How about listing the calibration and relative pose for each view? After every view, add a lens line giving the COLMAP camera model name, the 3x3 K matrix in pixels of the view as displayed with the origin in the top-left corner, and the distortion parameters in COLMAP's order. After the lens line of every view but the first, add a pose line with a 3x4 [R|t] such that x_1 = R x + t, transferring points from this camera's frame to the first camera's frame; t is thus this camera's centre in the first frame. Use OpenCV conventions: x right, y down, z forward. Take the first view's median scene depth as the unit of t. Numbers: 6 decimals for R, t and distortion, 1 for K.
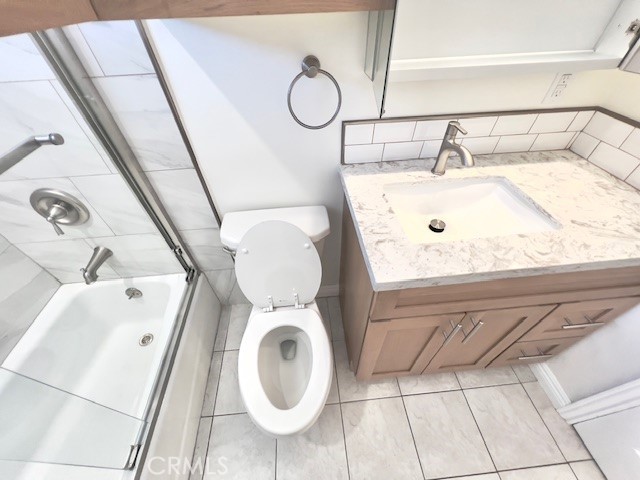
lens RADIAL K [[258.1, 0, 320.0], [0, 258.1, 240.0], [0, 0, 1]] dist [-0.000885, 0.000611]
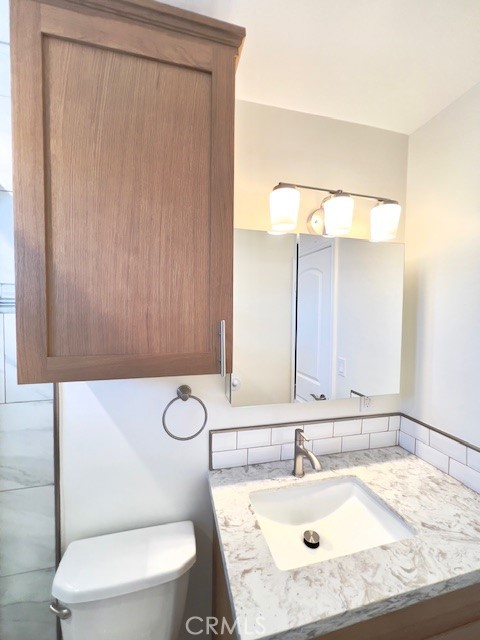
lens RADIAL K [[258.1, 0, 242.9], [0, 258.1, 320.2], [0, 0, 1]] dist [-0.000885, 0.000611]
pose [[0.987772, 0.033069, 0.152359, 0.041922], [0.080045, 0.731041, -0.677622, -0.021546], [-0.133789, 0.681531, 0.719455, -0.210364]]
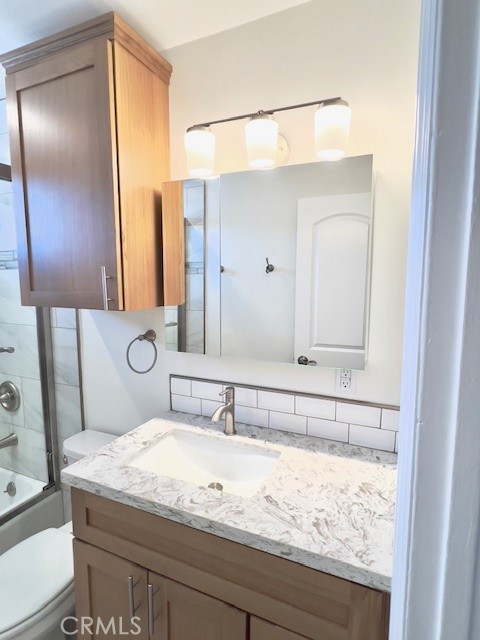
lens RADIAL K [[354.6, 0, 240.0], [0, 354.6, 320.0], [0, 0, 1]] dist [0.001719, 0.000142]
pose [[0.866476, 0.085843, -0.491783, 1.247822], [-0.370994, 0.769885, -0.519270, 0.119409], [0.334040, 0.632383, 0.698934, -0.288813]]
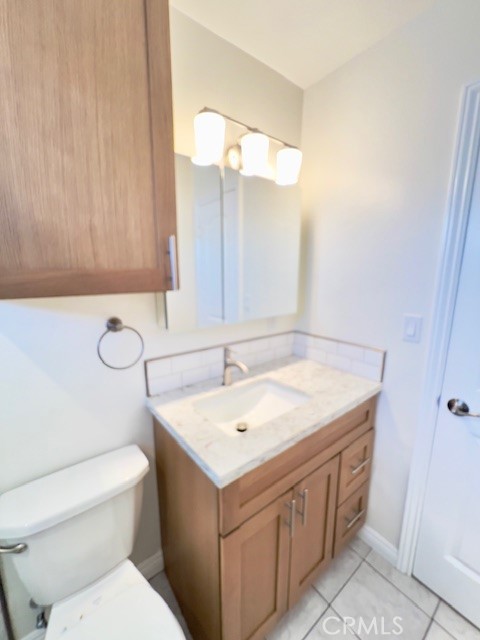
lens RADIAL K [[264.0, 0, 240.0], [0, 264.0, 320.0], [0, 0, 1]] dist [-0.001682, 0.000102]
pose [[0.843257, -0.073265, 0.532494, -0.182581], [0.365366, 0.804740, -0.467869, 0.128717], [-0.394241, 0.589089, 0.705371, -0.161032]]
